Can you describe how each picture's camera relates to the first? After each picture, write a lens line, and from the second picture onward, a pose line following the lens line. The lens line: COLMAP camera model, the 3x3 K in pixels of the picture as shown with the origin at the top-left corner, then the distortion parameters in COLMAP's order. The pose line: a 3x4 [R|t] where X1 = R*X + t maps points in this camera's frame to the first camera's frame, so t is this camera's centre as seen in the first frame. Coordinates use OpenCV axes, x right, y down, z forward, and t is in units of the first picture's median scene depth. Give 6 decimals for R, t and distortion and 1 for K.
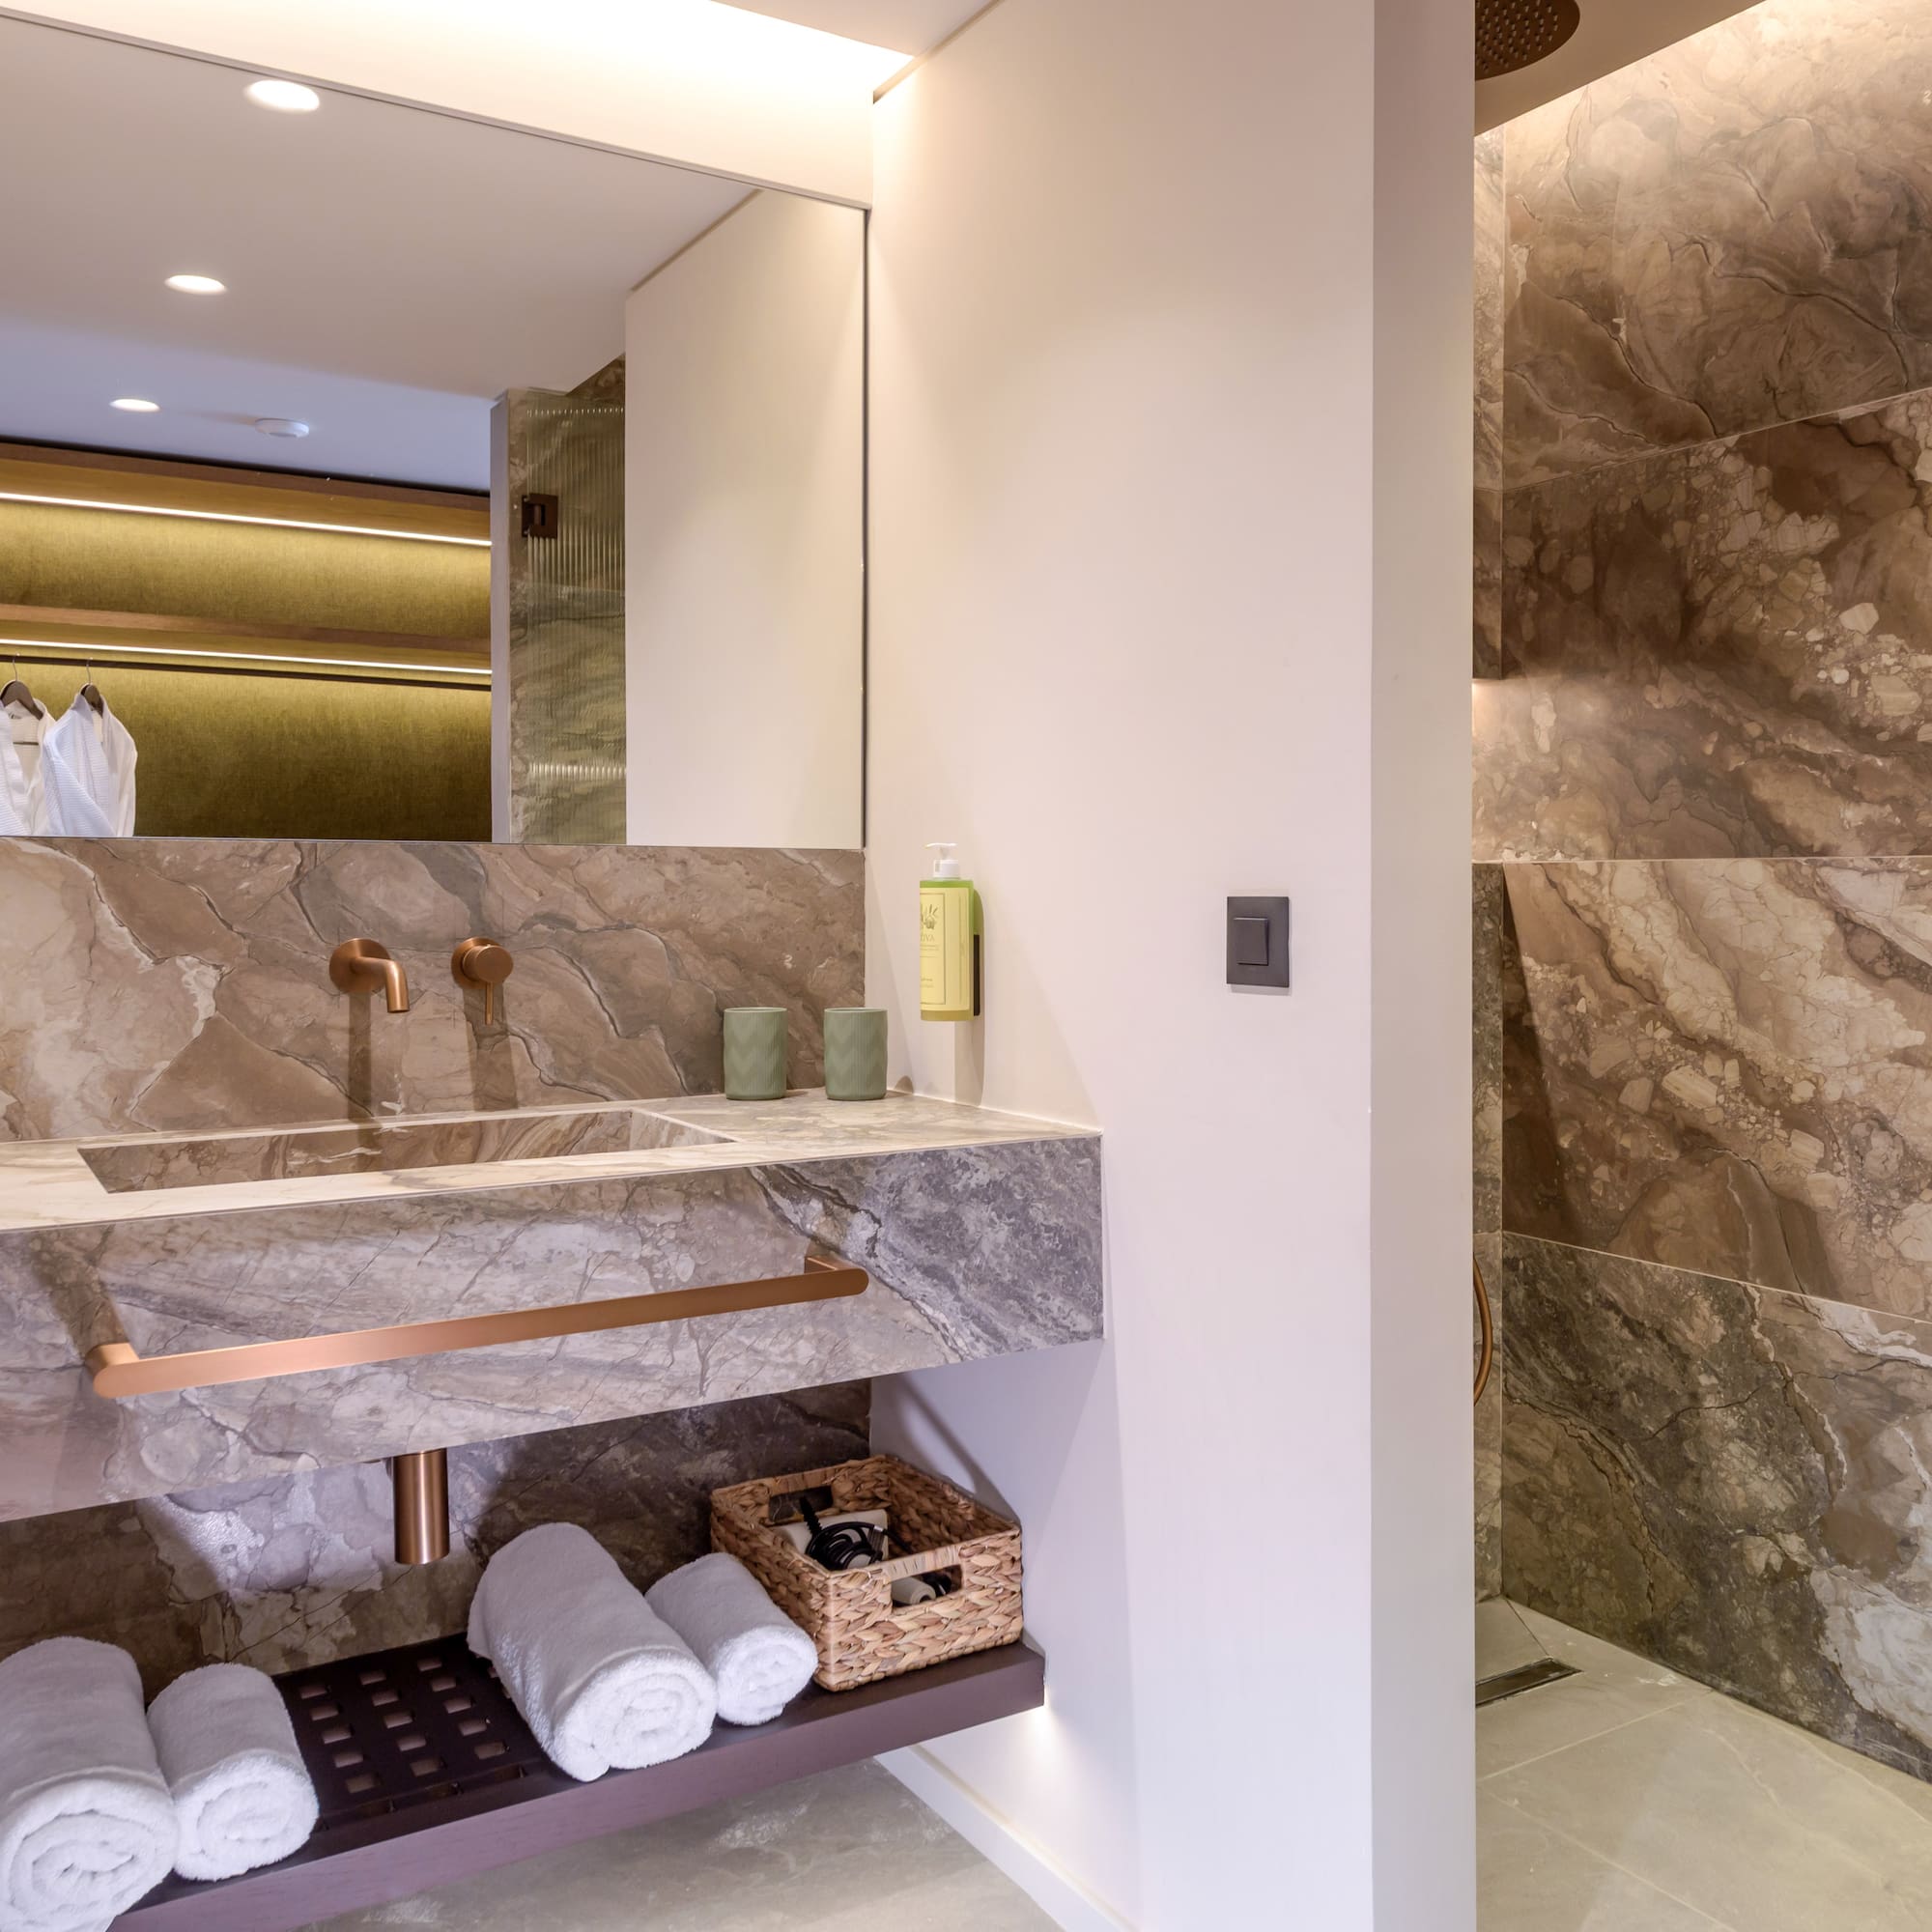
lens RADIAL K [[1754.3, 0, 966.3], [0, 1754.3, 899.8], [0, 0, 1]] dist [0.010549, -0.016866]
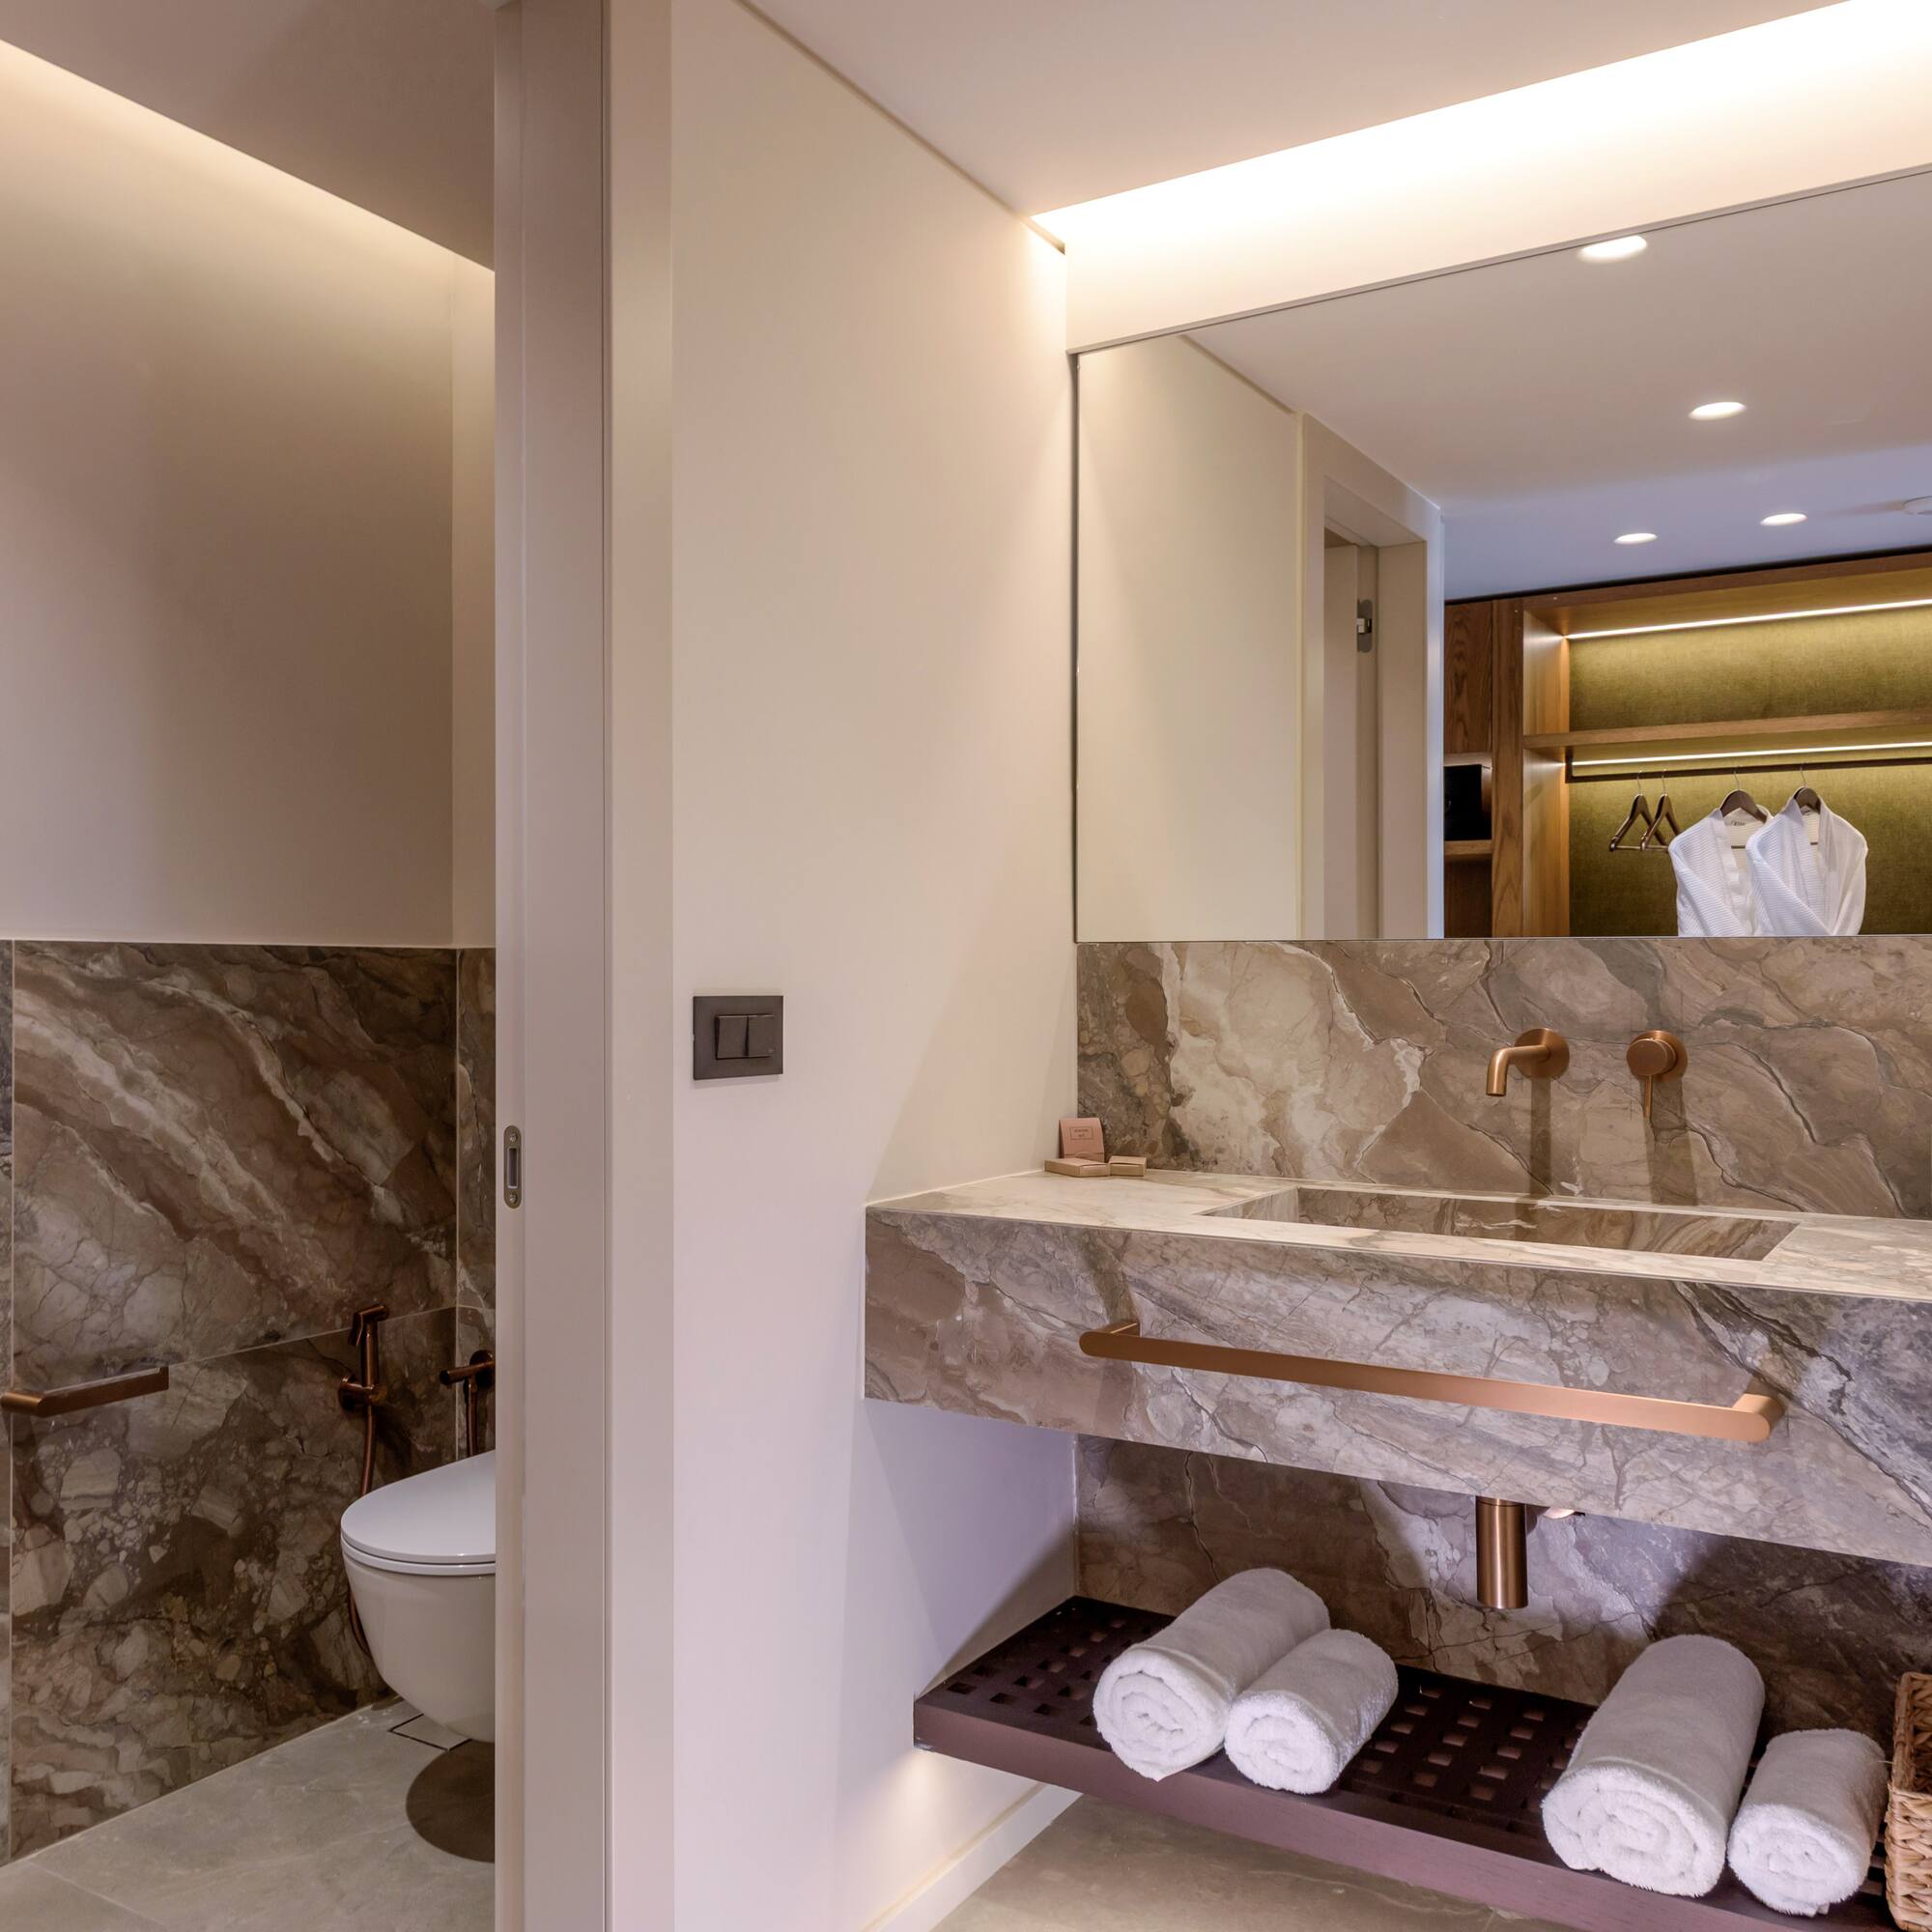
lens RADIAL K [[1712.7, 0, 966.0], [0, 1712.7, 966.0], [0, 0, 1]] dist [0.017871, -0.027299]
pose [[0.453027, -0.004838, -0.891484, 0.472361], [-0.007696, 0.999927, -0.009338, -0.004000], [0.891464, 0.011091, 0.452957, 0.221526]]
